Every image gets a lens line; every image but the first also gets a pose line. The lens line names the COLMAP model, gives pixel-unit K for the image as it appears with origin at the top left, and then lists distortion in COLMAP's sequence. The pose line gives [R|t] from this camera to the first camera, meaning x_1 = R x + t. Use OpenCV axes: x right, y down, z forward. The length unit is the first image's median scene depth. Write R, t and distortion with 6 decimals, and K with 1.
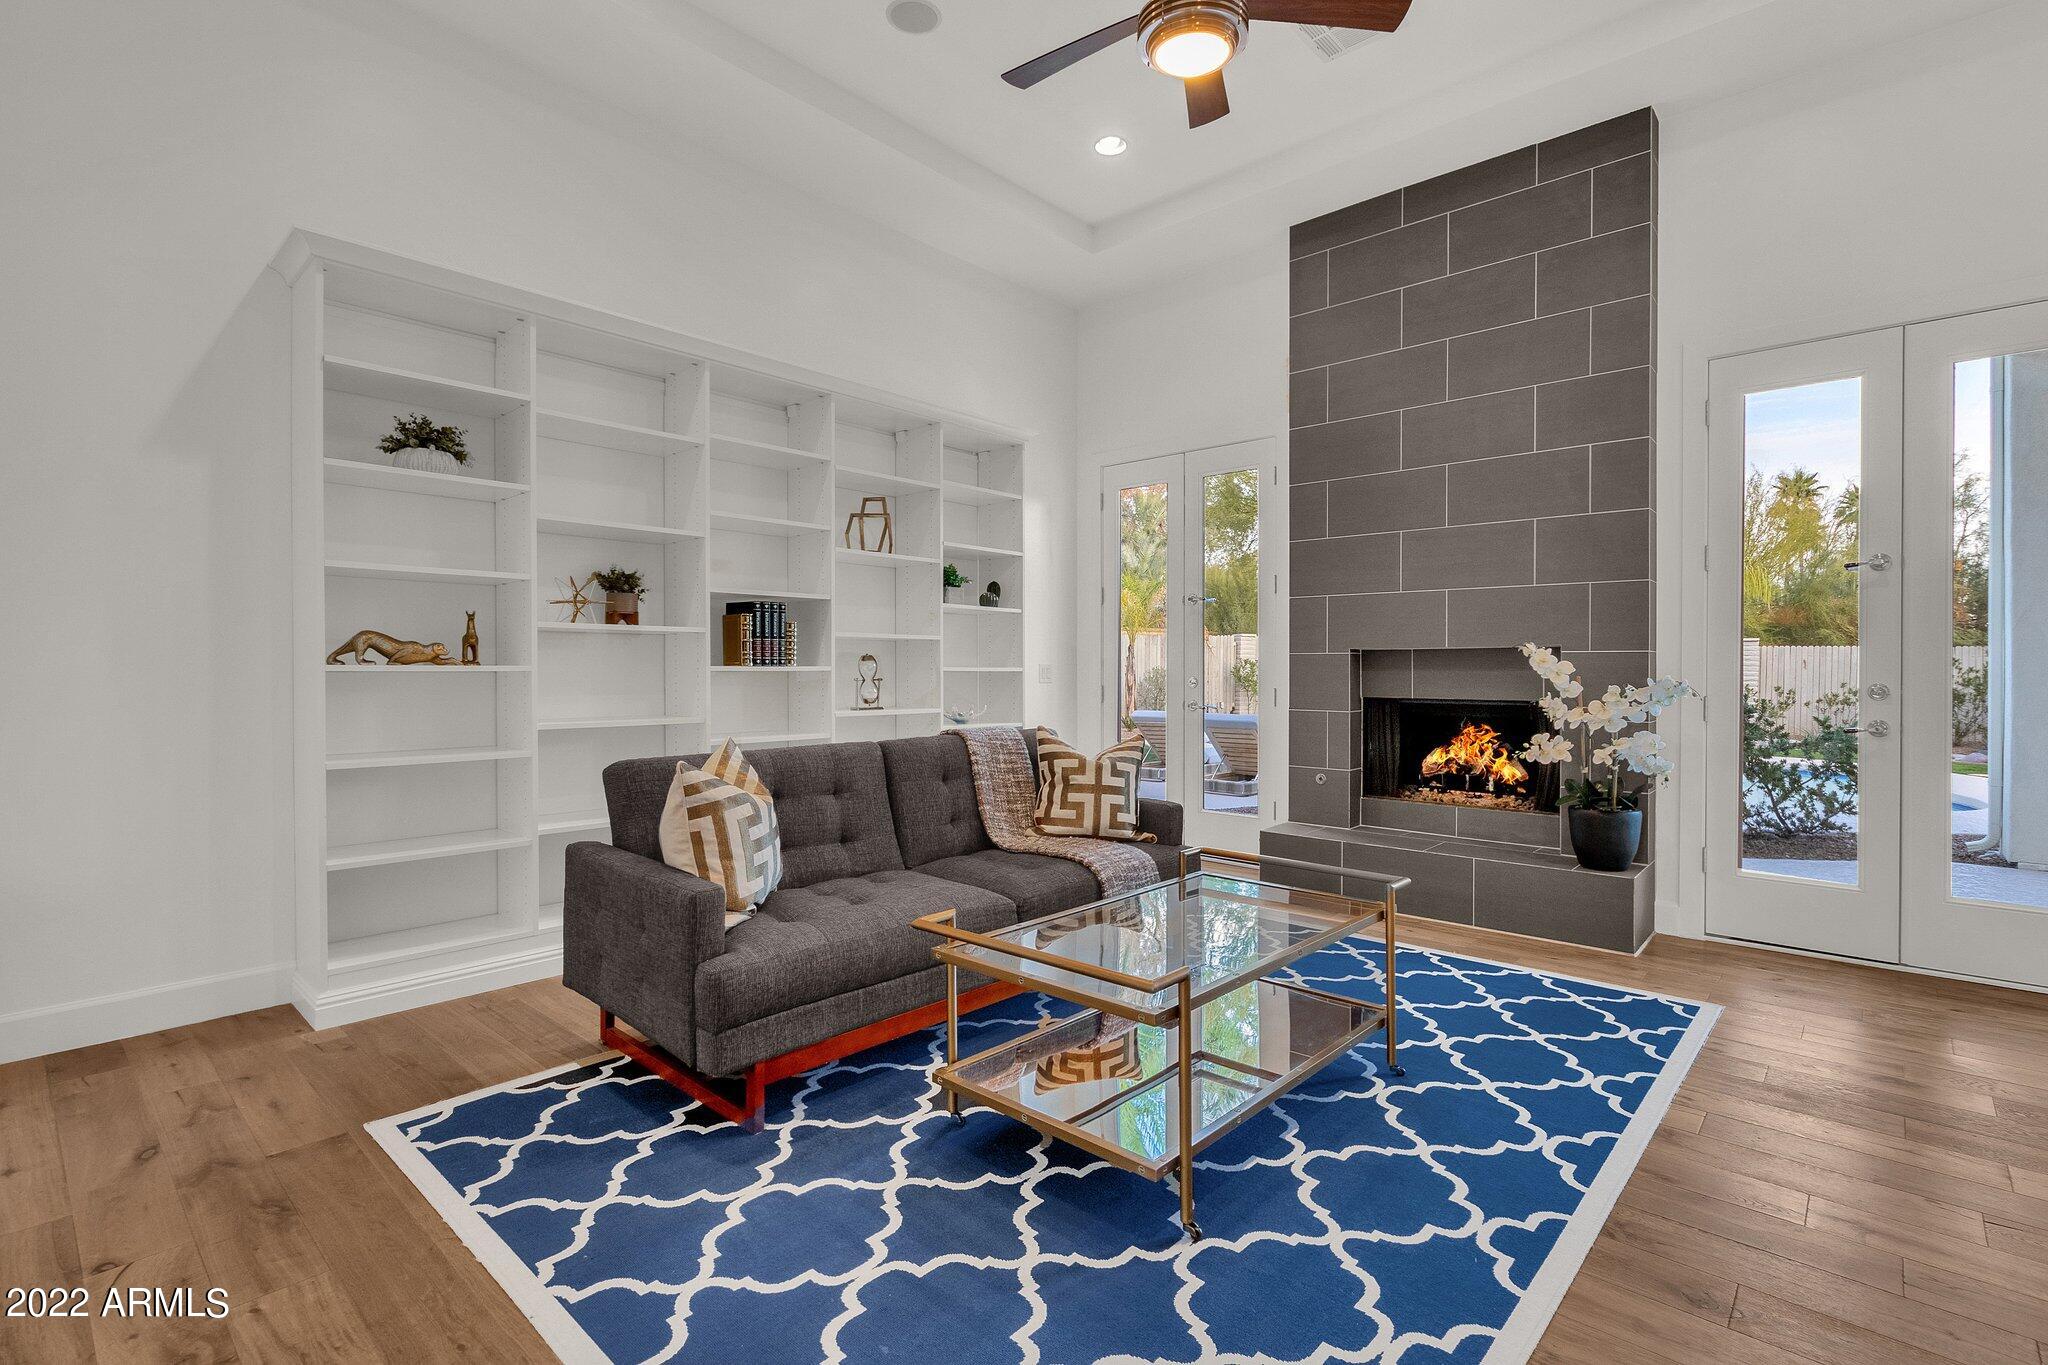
lens RADIAL K [[930.0, 0, 1013.2], [0, 930.0, 683.1], [0, 0, 1]] dist [-0.029391, -0.000071]
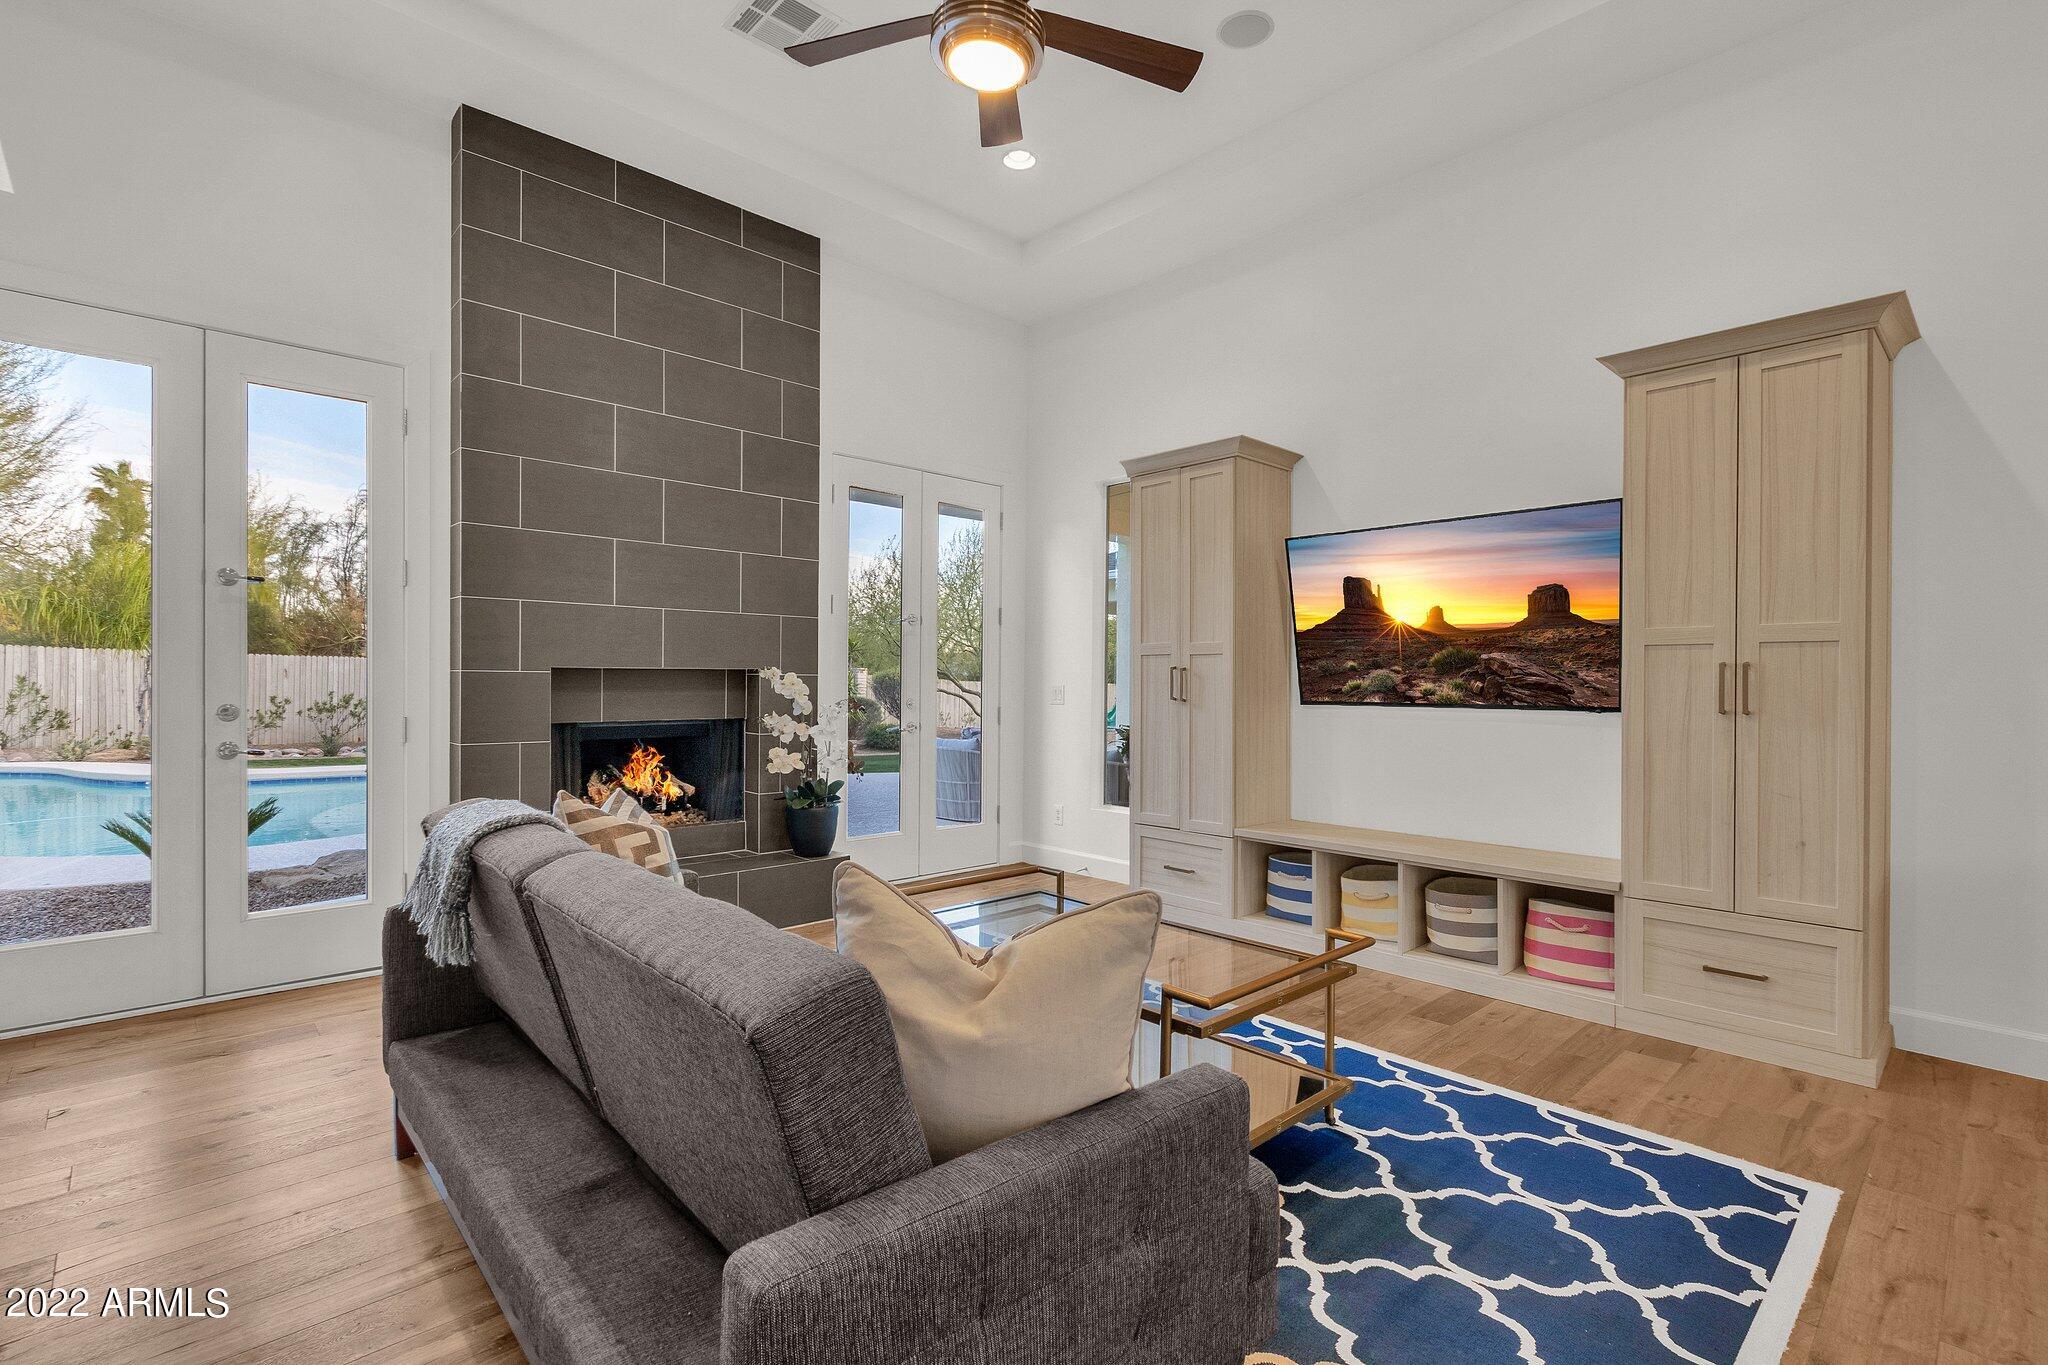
lens RADIAL K [[950.5, 0, 1024.0], [0, 950.5, 682.5], [0, 0, 1]] dist [-0.000533, -0.000186]
pose [[0.065904, -0.003269, 0.997821, -0.504530], [0.008628, 0.999959, 0.002706, -0.022583], [-0.997789, 0.008431, 0.065929, 0.557476]]
